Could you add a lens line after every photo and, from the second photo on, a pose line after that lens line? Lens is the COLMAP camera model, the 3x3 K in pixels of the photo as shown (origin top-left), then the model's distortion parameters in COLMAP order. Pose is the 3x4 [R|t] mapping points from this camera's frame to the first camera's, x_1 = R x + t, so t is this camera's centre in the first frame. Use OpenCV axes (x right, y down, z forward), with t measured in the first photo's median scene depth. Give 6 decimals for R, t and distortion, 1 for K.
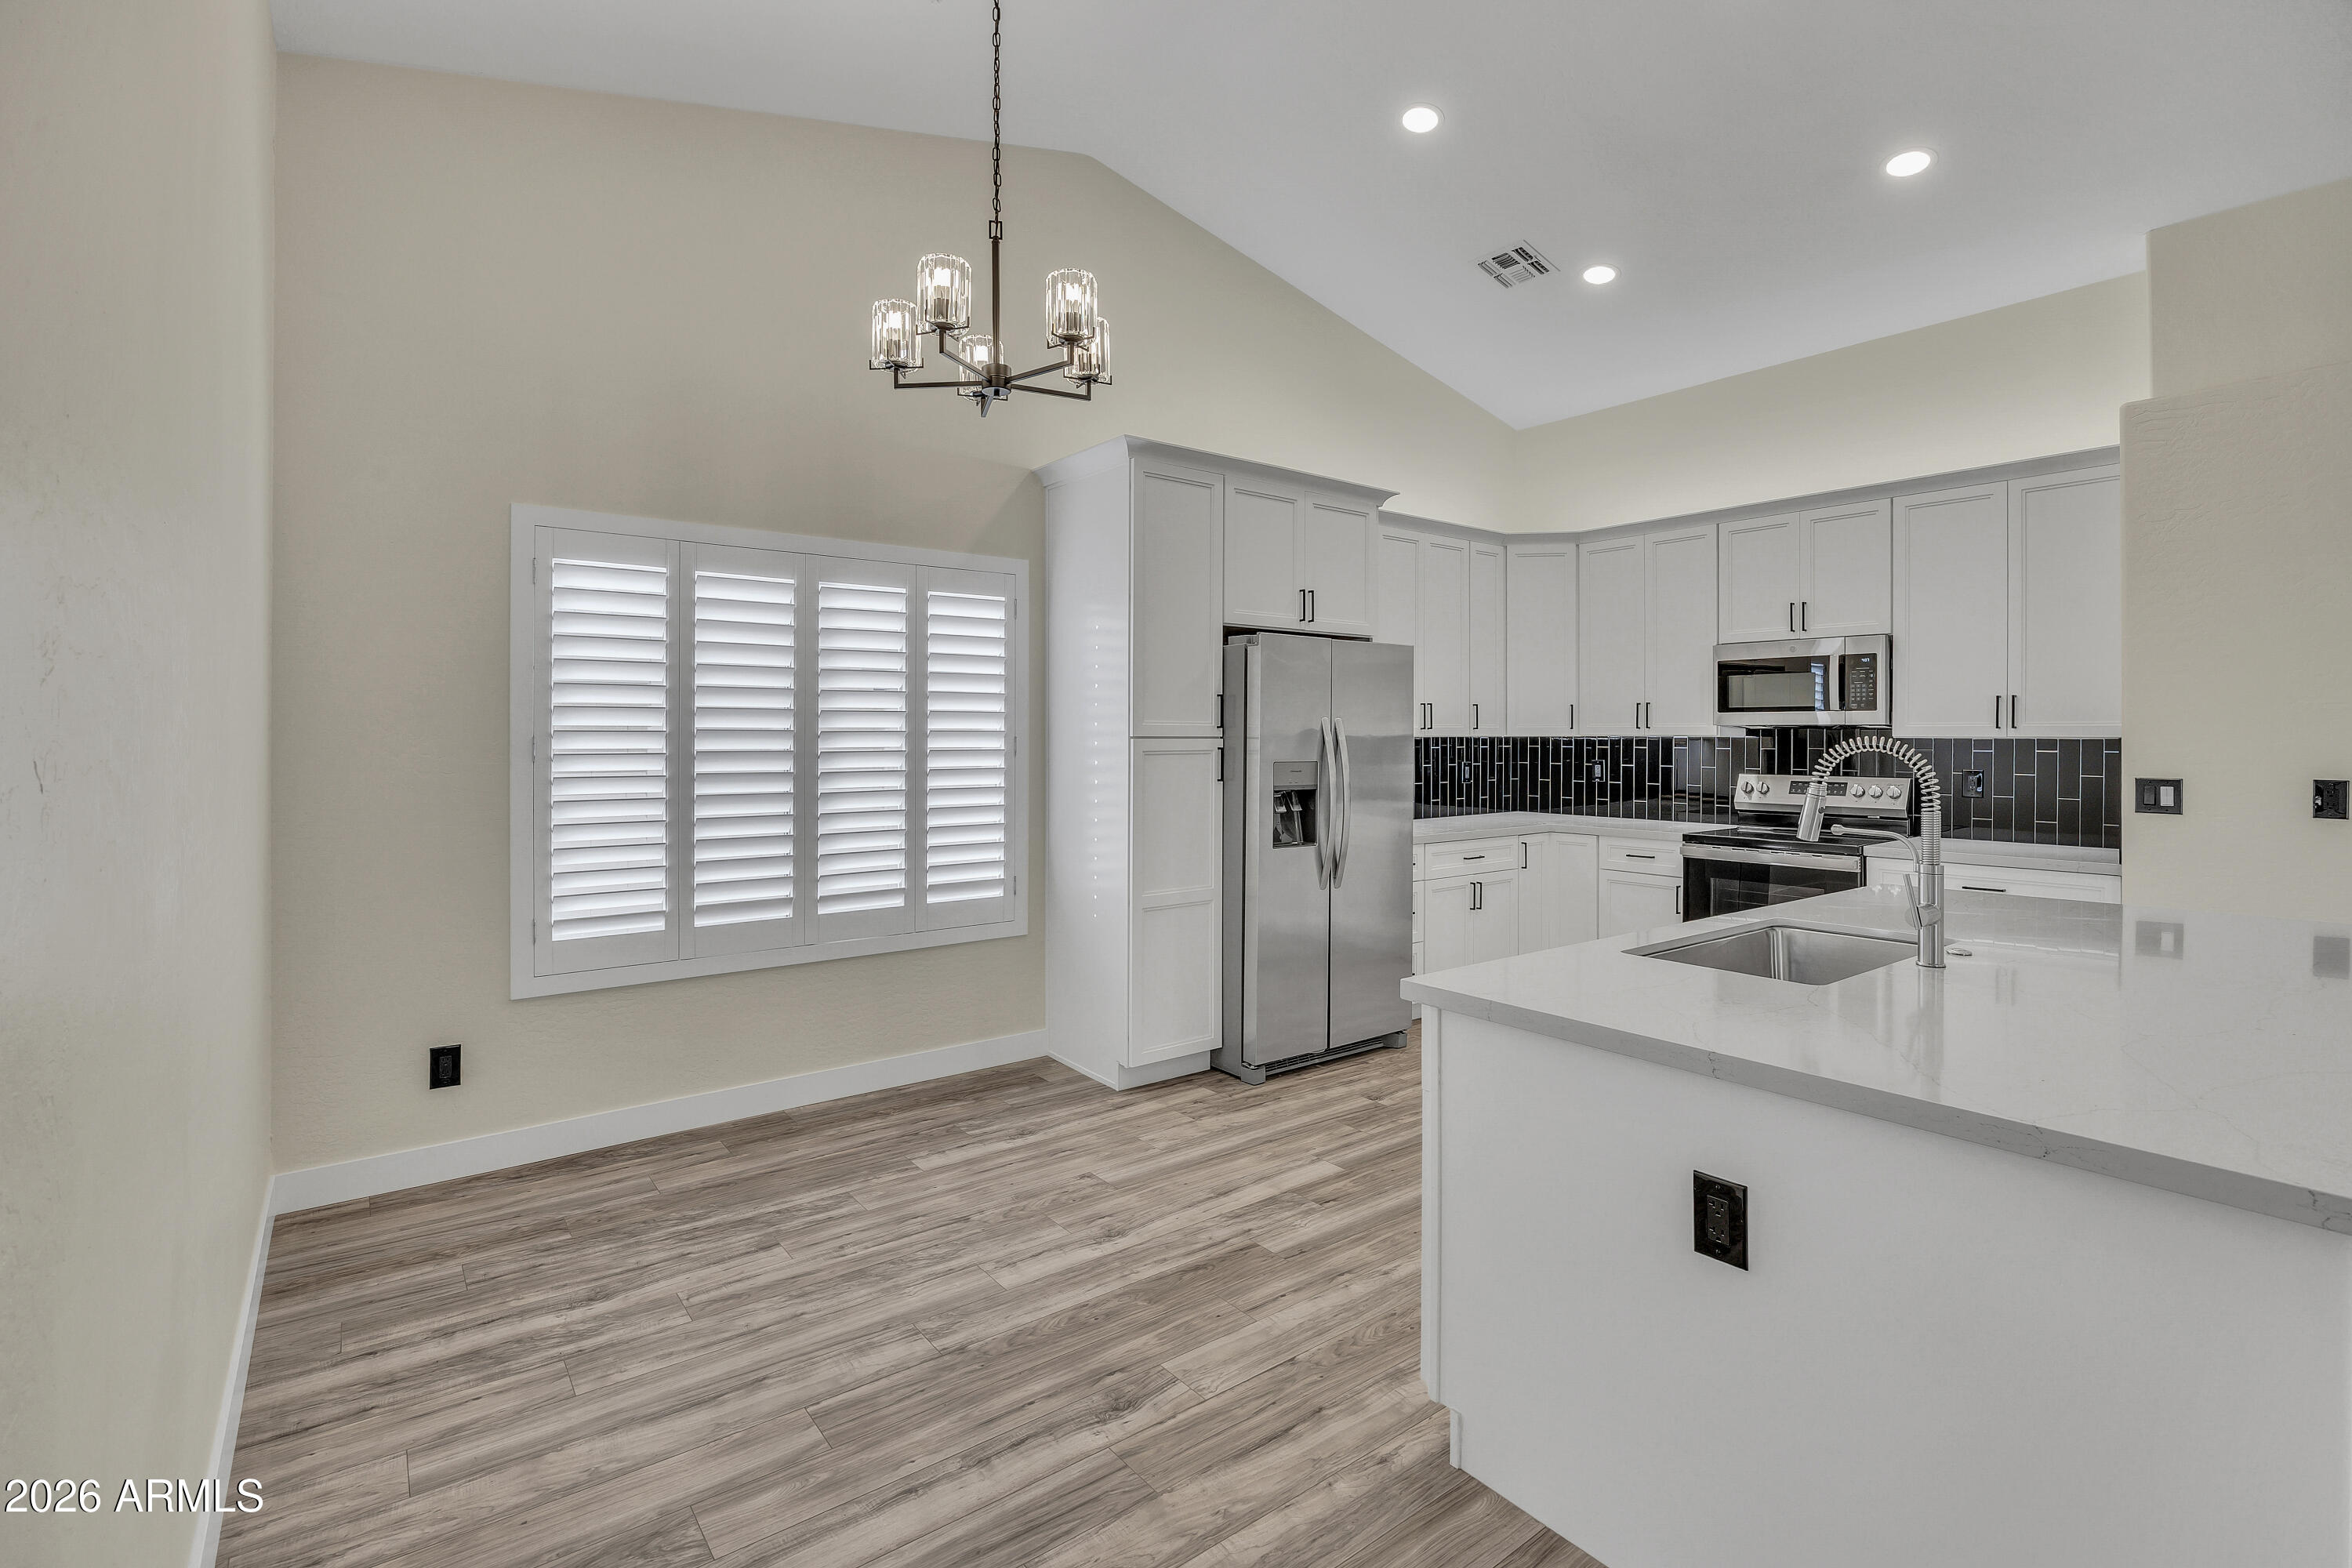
lens RADIAL K [[1062.2, 0, 1164.7], [0, 1062.2, 734.3], [0, 0, 1]] dist [-0.013381, 0.000968]
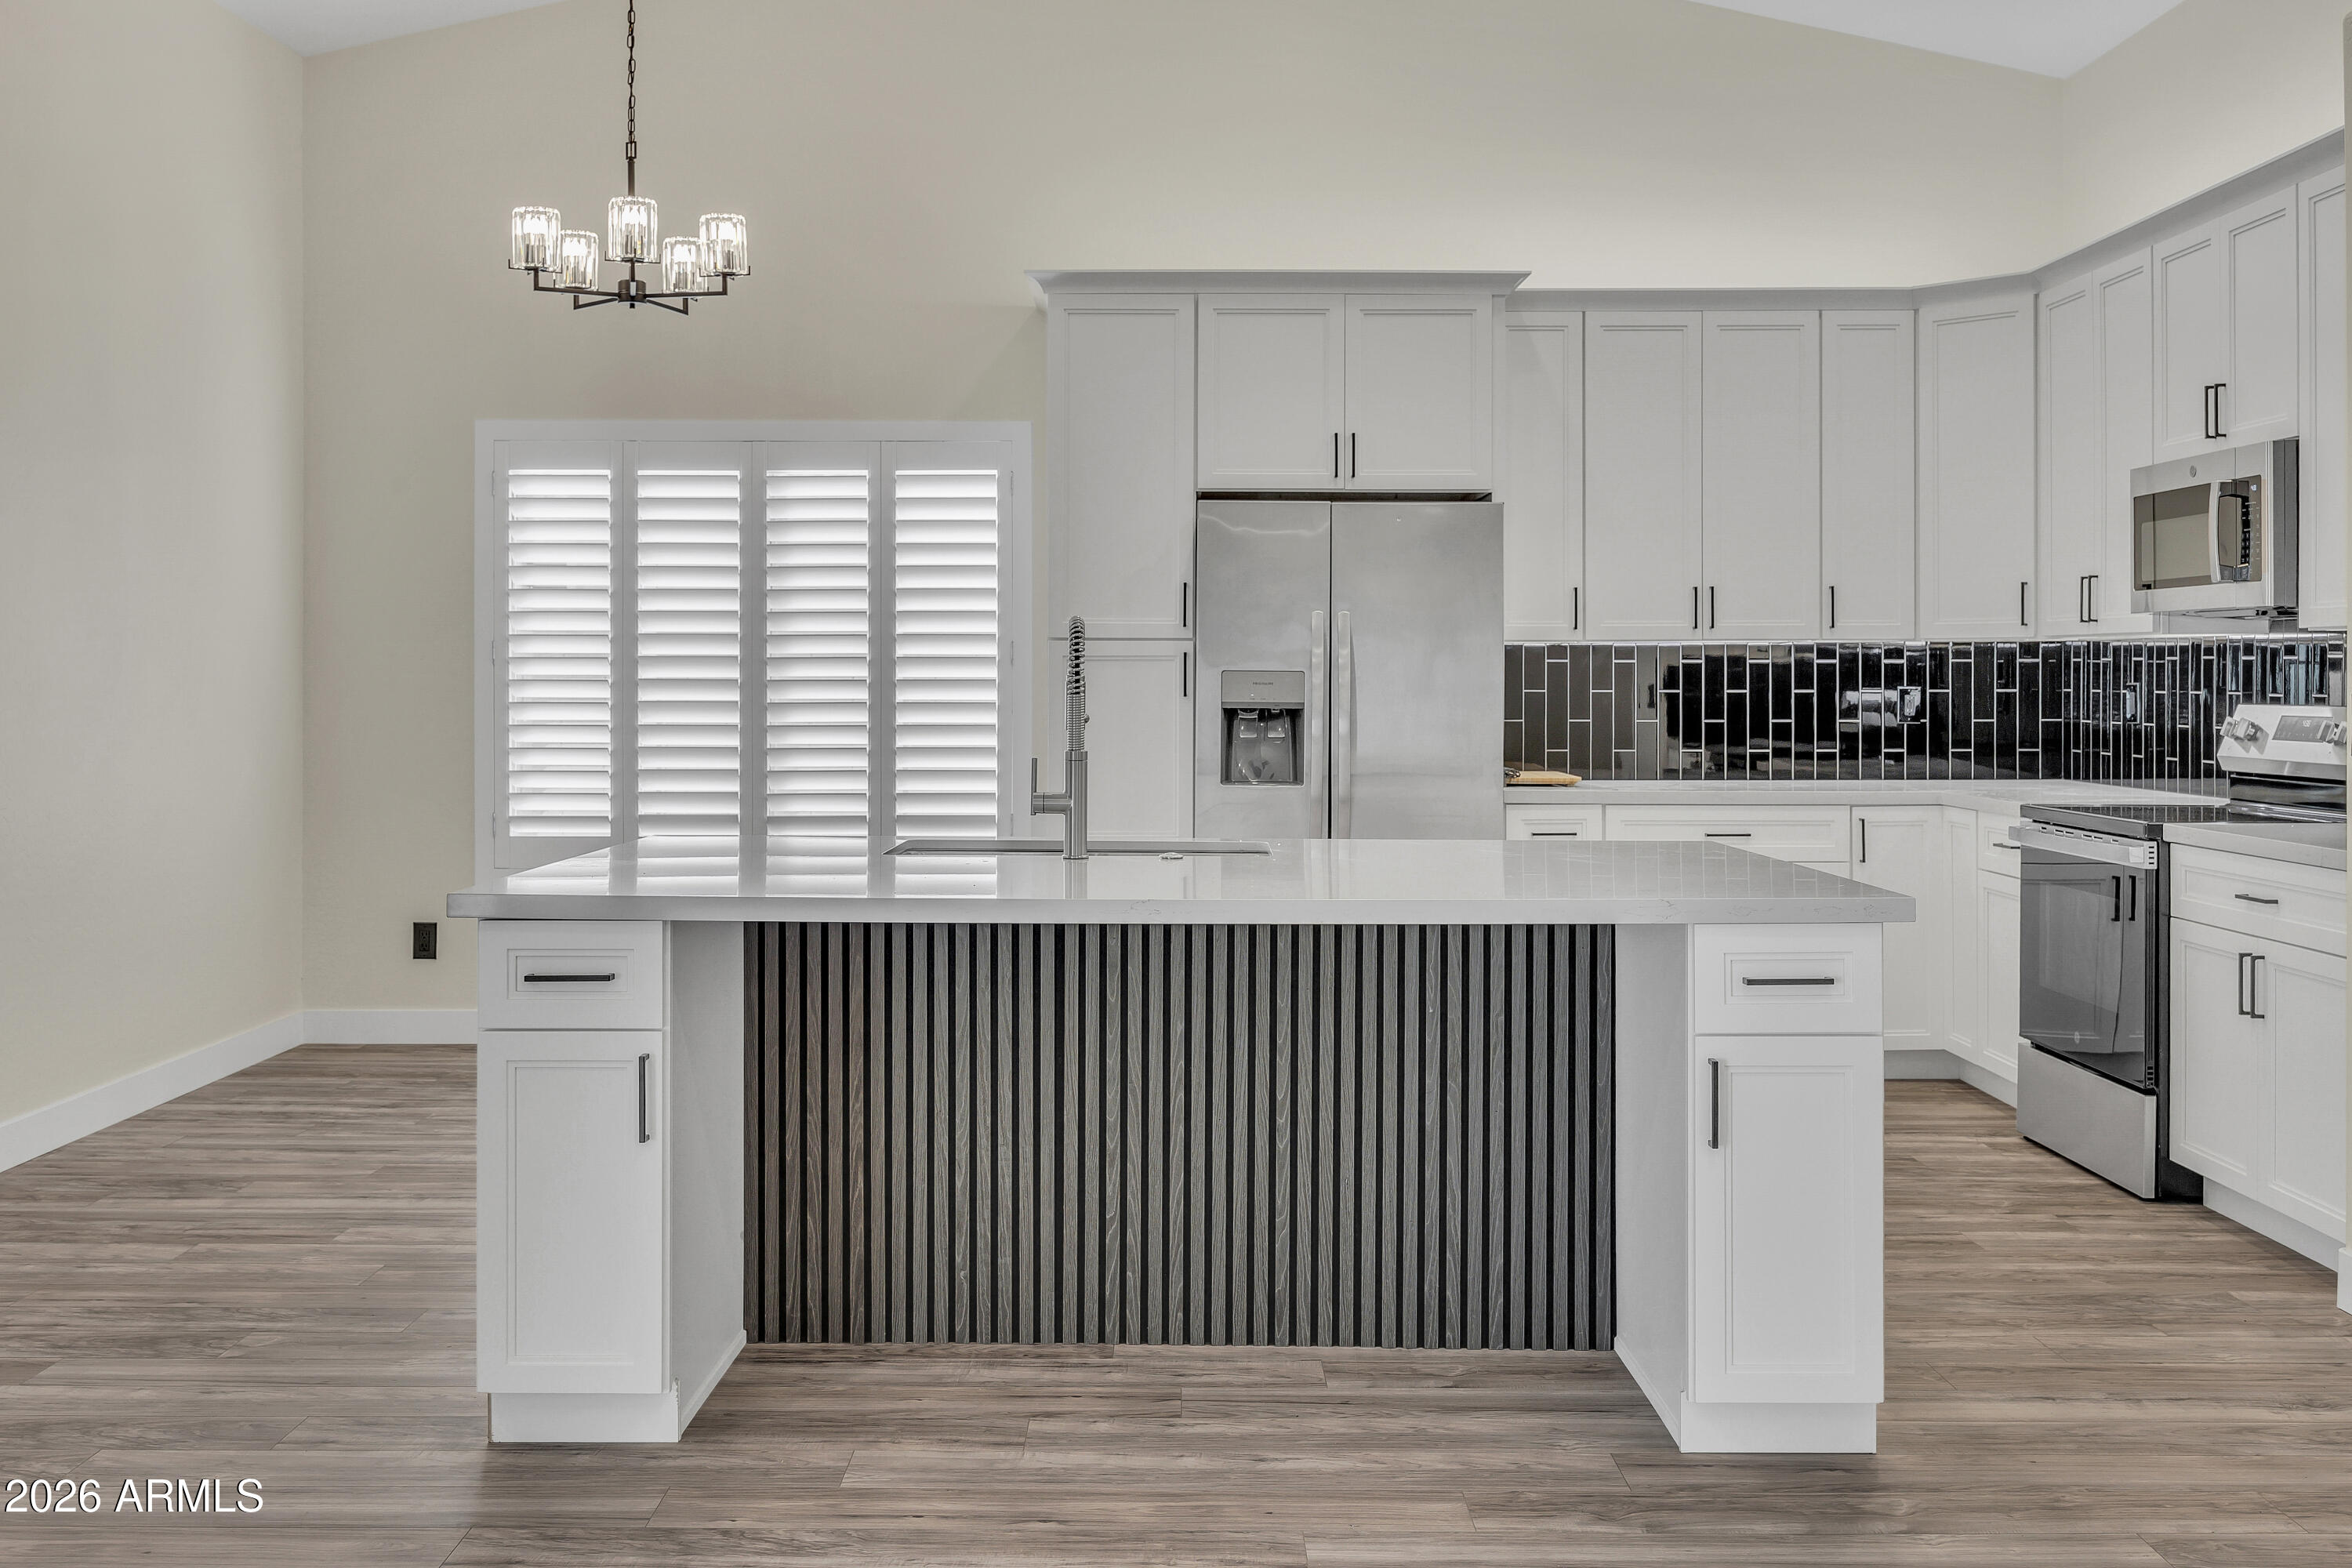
lens RADIAL K [[2151.3, 0, 1173.7], [0, 2151.3, 671.7], [0, 0, 1]] dist [-0.004335, 0.000000]
pose [[0.796334, -0.000152, -0.604857, 1.006363], [-0.000689, 0.999999, -0.001159, 0.028837], [0.604857, 0.001339, 0.796333, -0.242874]]
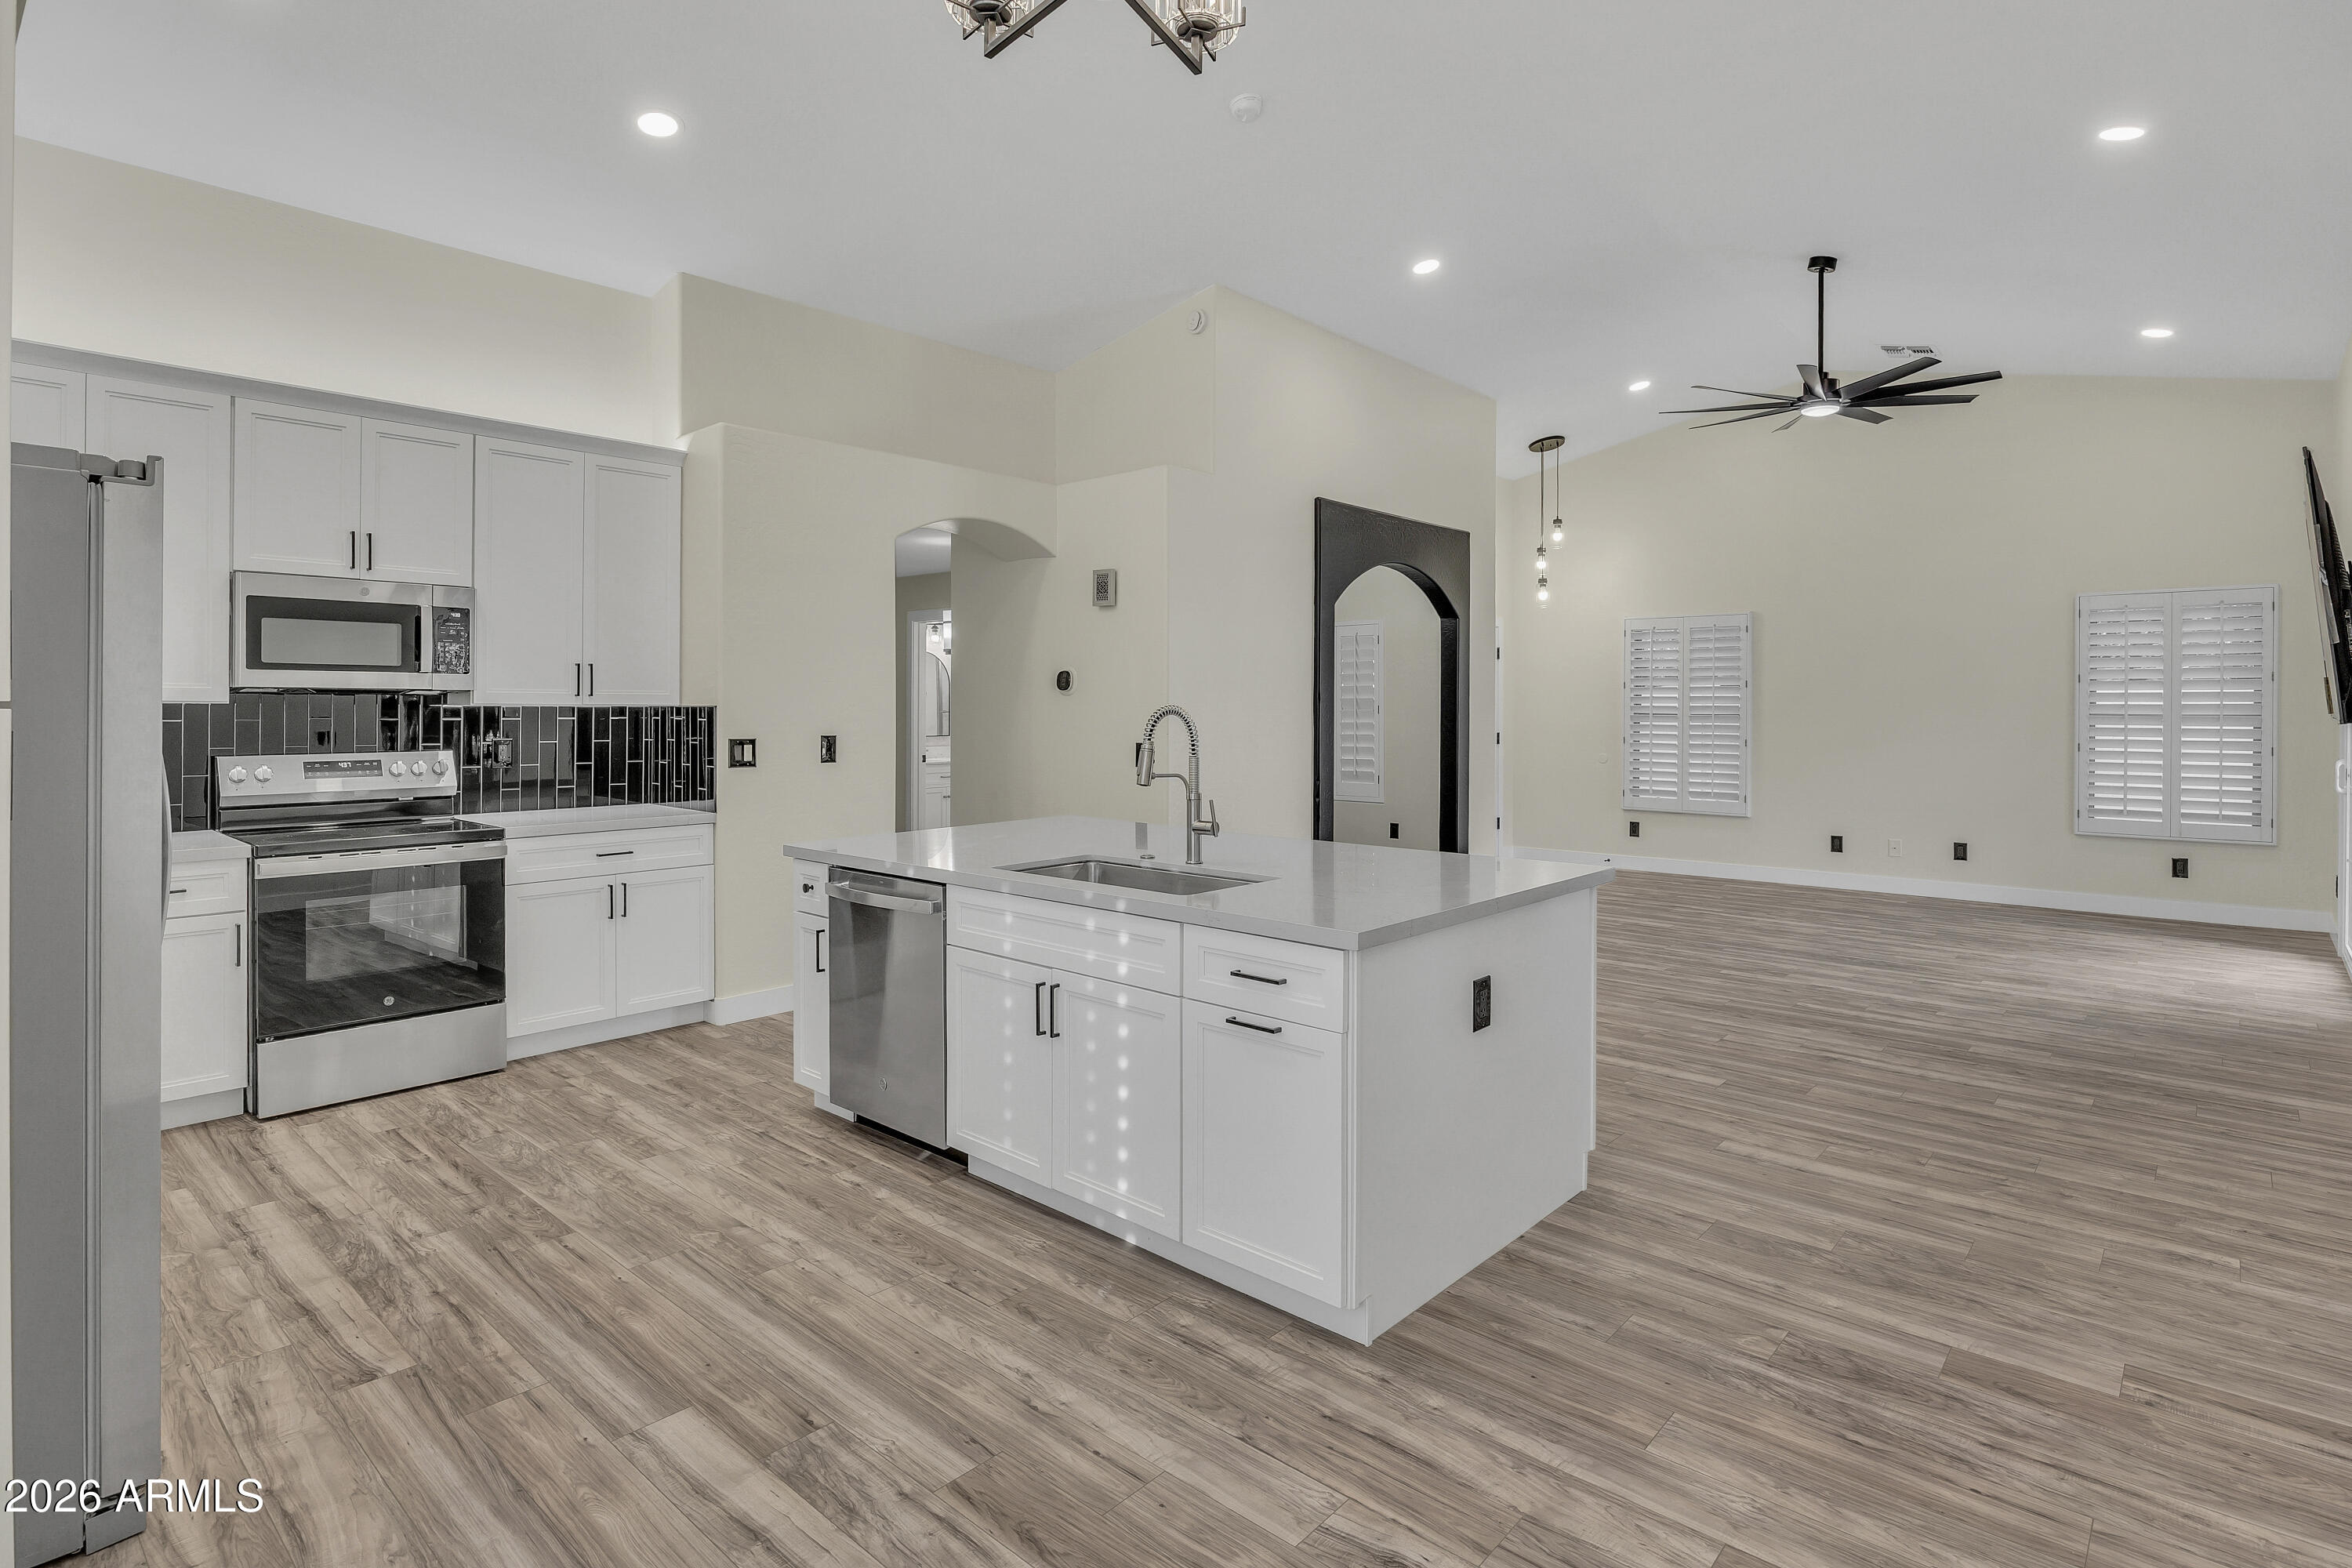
lens RADIAL K [[1194.2, 0, 1165.3], [0, 1194.2, 704.8], [0, 0, 1]] dist [-0.013225, 0.003169]
pose [[-0.182306, 0.000982, 0.983241, -0.447164], [-0.002539, 0.999996, -0.001469, 0.003346], [-0.983238, -0.002764, -0.182303, 0.687278]]
